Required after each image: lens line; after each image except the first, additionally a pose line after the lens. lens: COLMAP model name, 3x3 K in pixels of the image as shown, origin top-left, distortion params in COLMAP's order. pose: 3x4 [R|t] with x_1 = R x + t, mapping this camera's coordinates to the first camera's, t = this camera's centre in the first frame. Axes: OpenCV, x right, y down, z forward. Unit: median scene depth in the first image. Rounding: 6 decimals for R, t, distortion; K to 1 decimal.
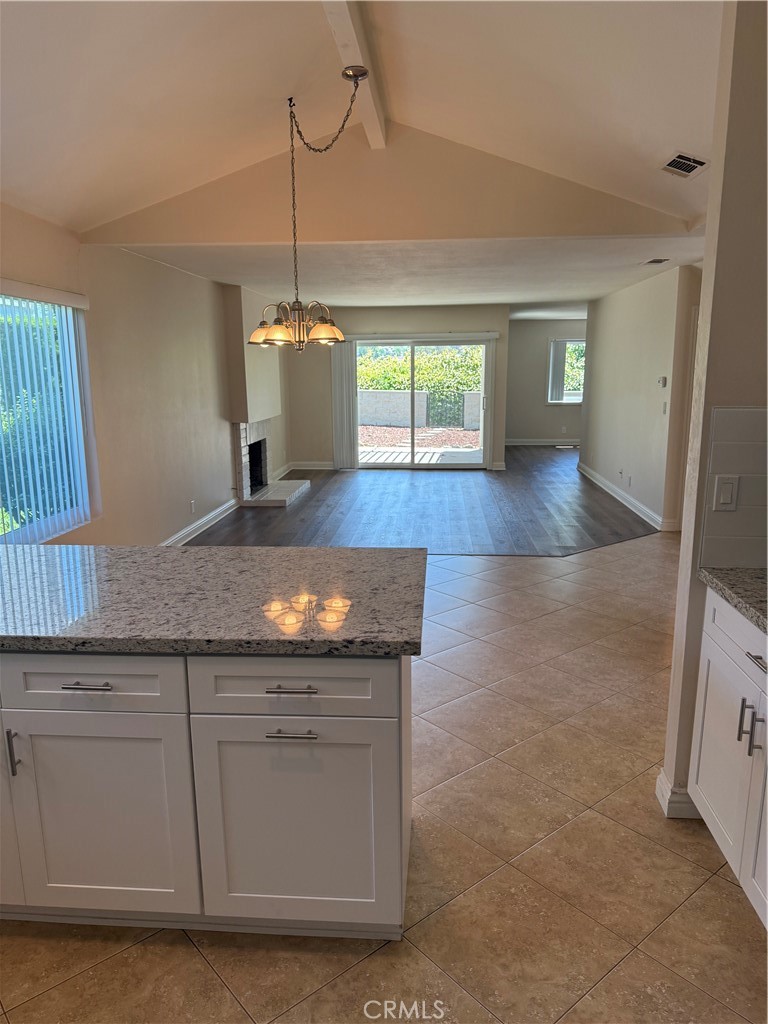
lens RADIAL K [[721.8, 0, 382.7], [0, 721.8, 522.4], [0, 0, 1]] dist [0.031028, -0.031310]
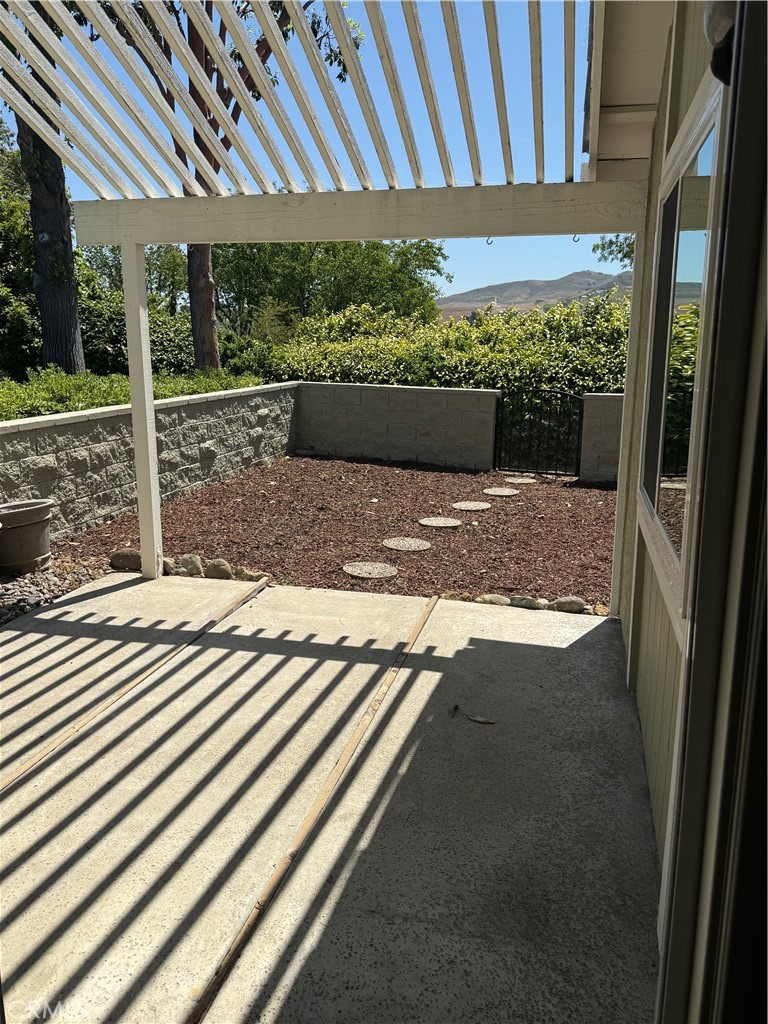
lens RADIAL K [[779.1, 0, 383.6], [0, 779.1, 514.3], [0, 0, 1]] dist [0.080183, -0.004346]
pose [[0.986910, 0.041714, -0.155783, 0.122204], [-0.040989, 0.999129, 0.007865, -0.185060], [0.155975, -0.001377, 0.987760, 0.894348]]
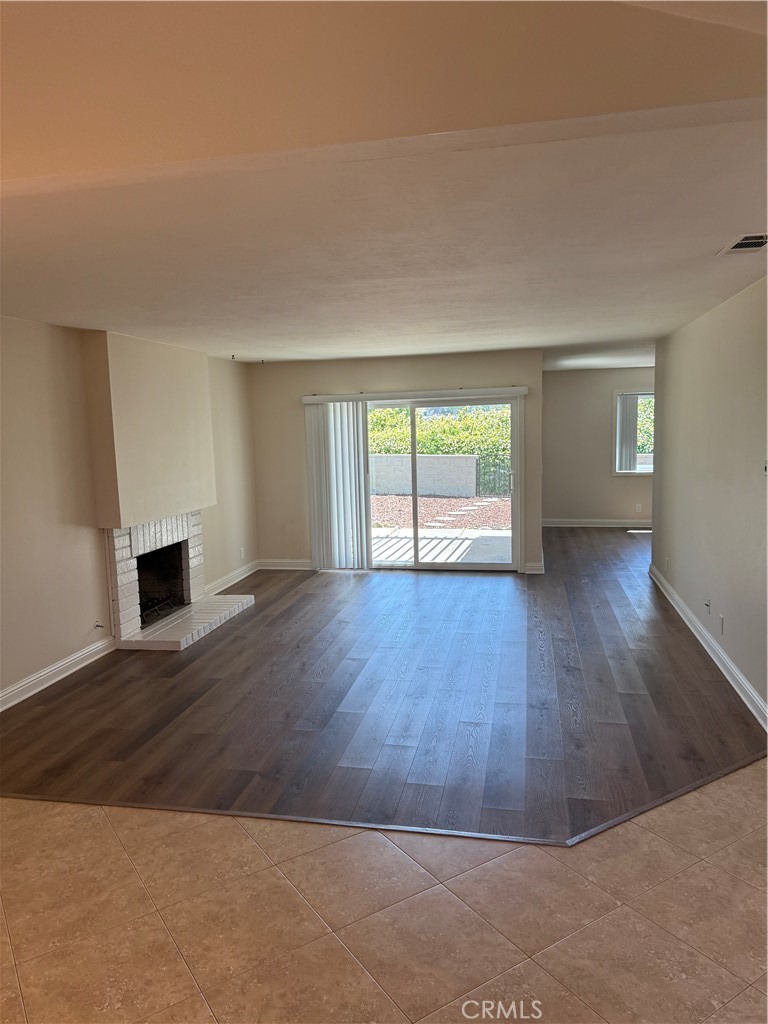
lens RADIAL K [[721.8, 0, 373.4], [0, 721.8, 500.6], [0, 0, 1]] dist [0.031028, -0.031310]
pose [[0.990691, -0.004857, -0.136042, 0.098409], [-0.009336, 0.994586, -0.103495, -0.067949], [0.135808, 0.103802, 0.985282, 0.258632]]
